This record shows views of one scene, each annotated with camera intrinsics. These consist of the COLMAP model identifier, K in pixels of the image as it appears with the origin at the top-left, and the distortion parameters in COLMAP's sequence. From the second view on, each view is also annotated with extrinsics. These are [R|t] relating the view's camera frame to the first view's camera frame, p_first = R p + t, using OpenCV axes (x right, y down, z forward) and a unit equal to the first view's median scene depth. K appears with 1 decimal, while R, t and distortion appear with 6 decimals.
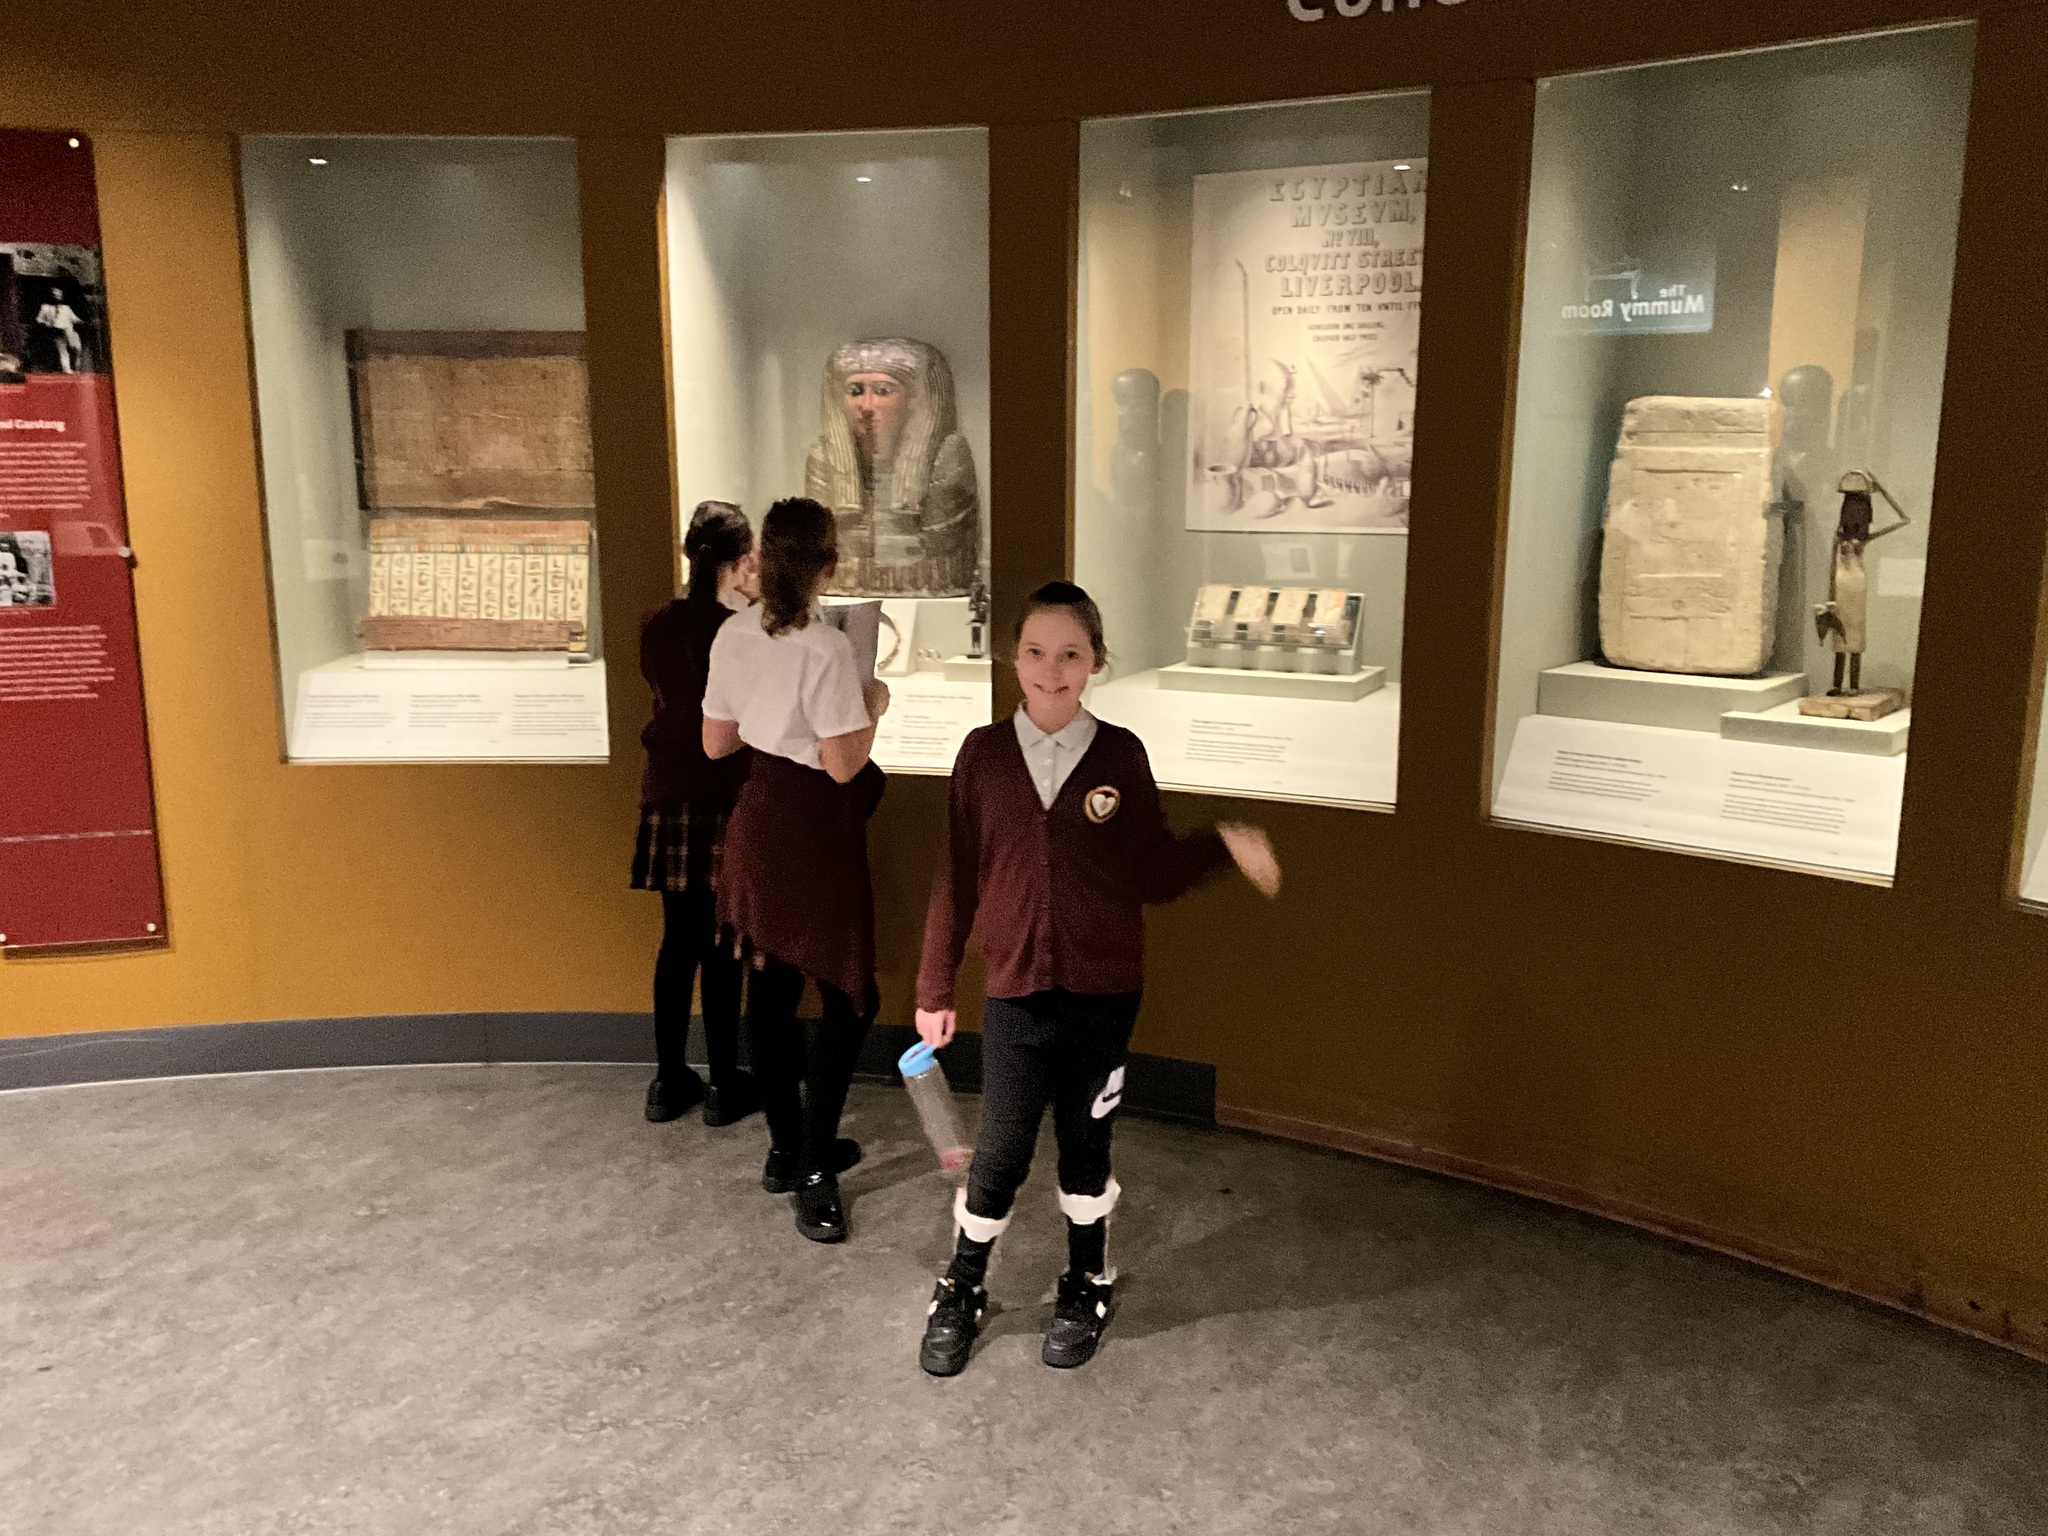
lens RADIAL K [[1697.3, 0, 1039.1], [0, 1697.3, 777.5], [0, 0, 1]] dist [0.015831, -0.058065]
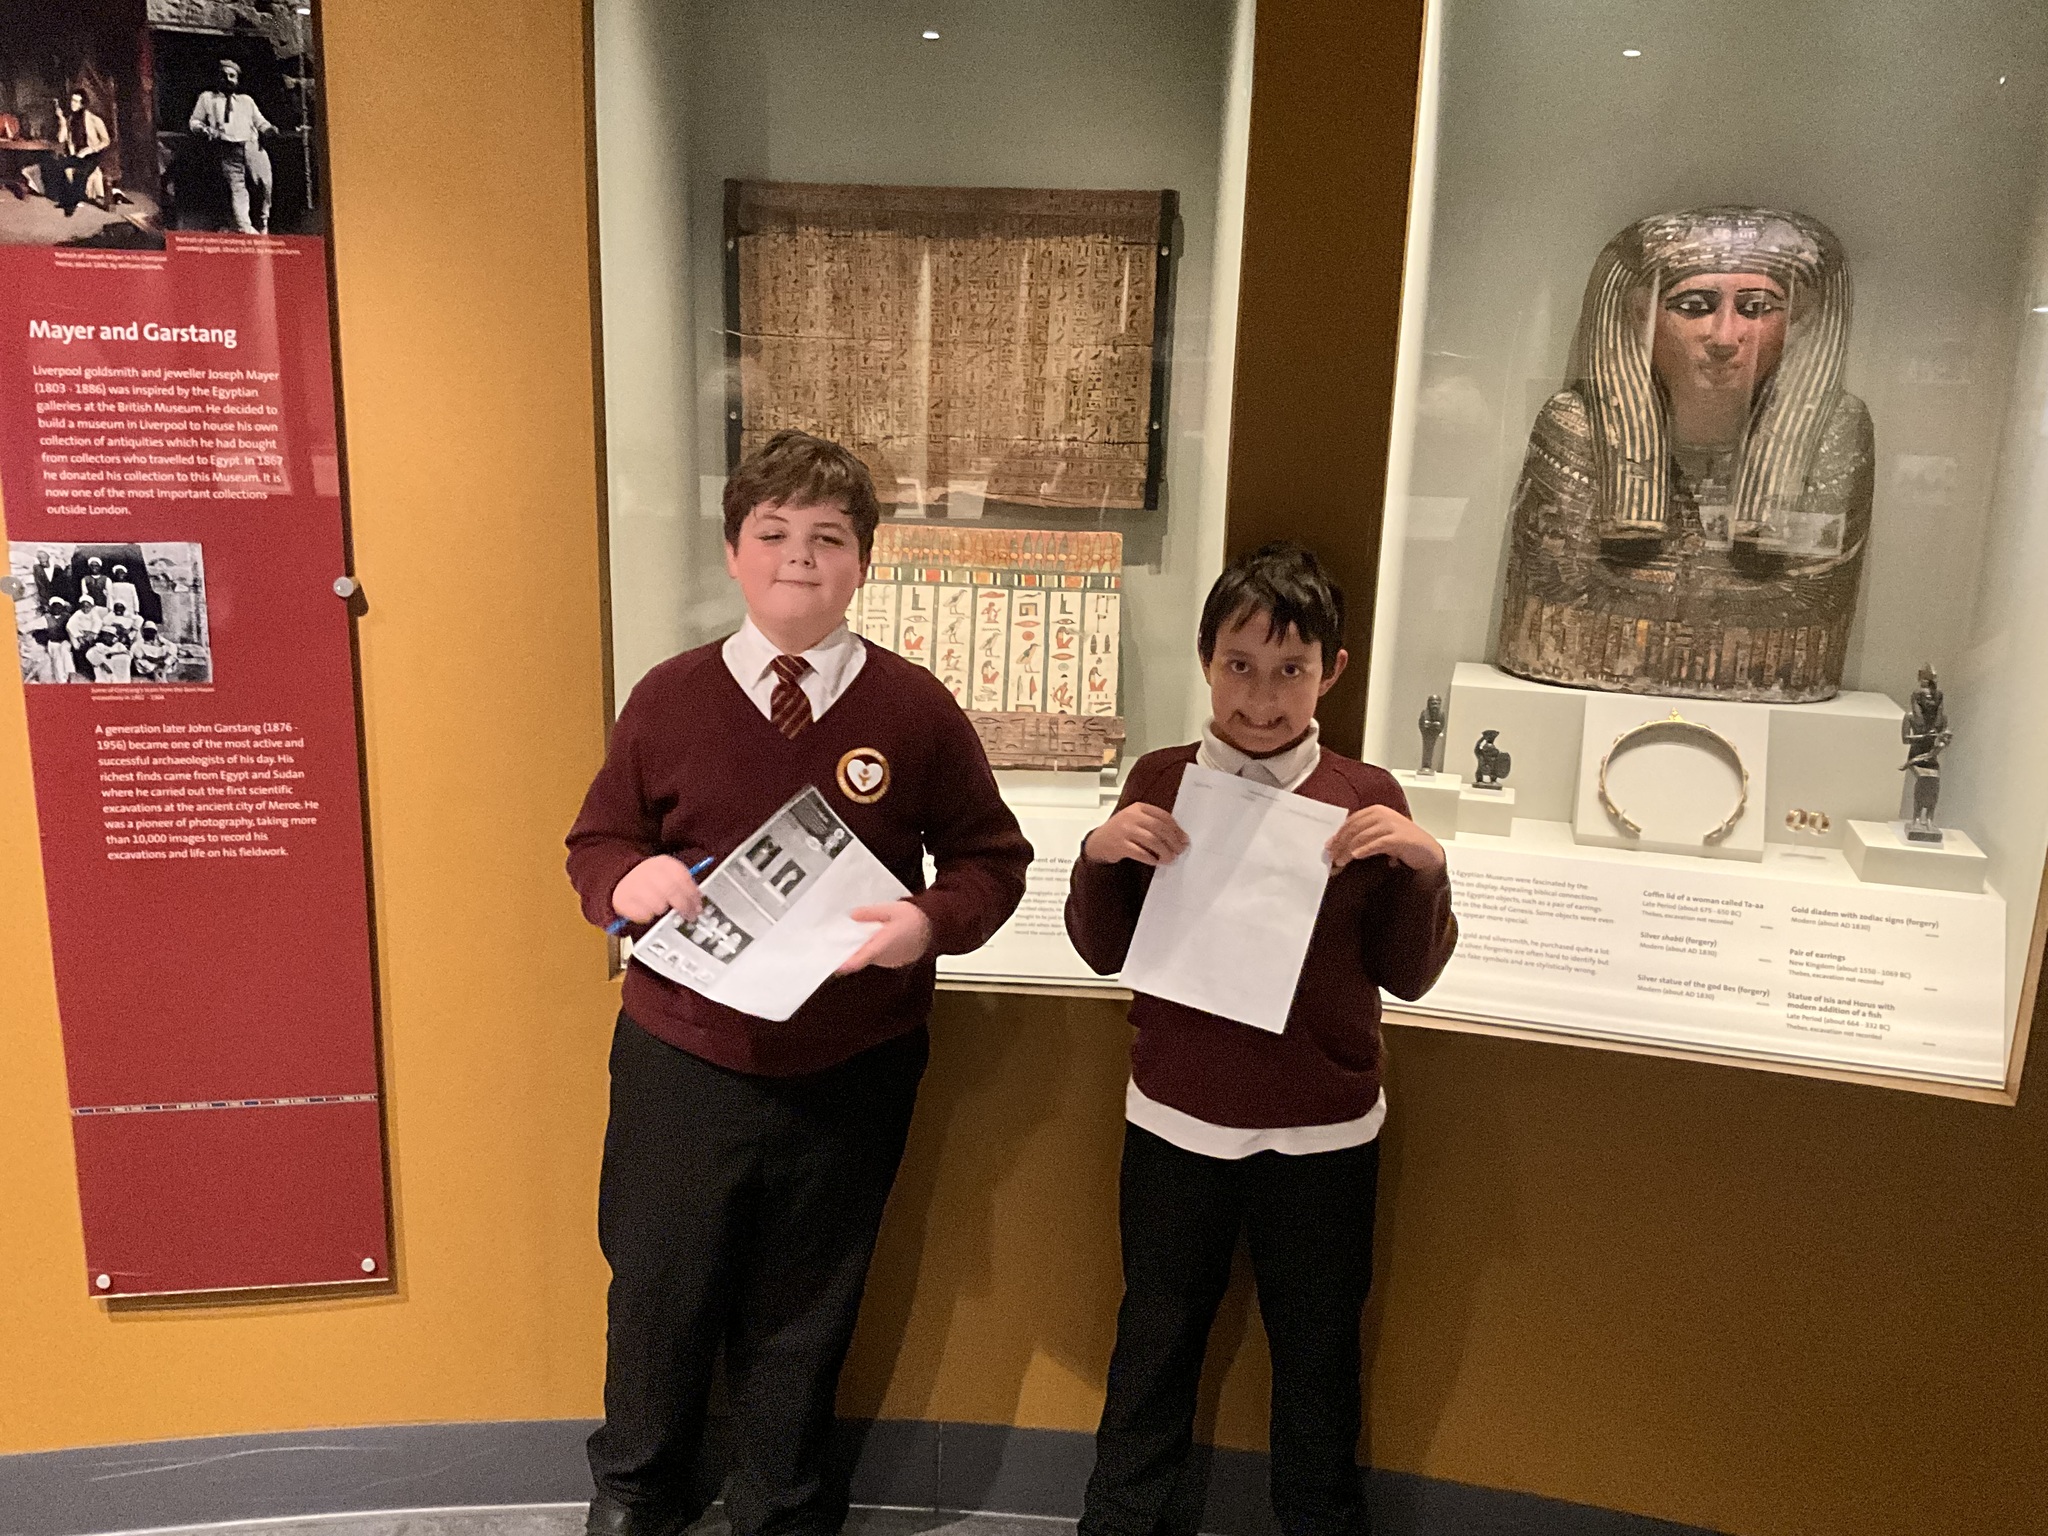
lens RADIAL K [[1697.3, 0, 1018.2], [0, 1697.3, 778.5], [0, 0, 1]] dist [0.015831, -0.058065]
pose [[0.993629, 0.047885, -0.102024, -0.275769], [-0.044770, 0.998465, 0.032601, -0.099331], [0.103429, -0.027826, 0.994248, 0.498805]]
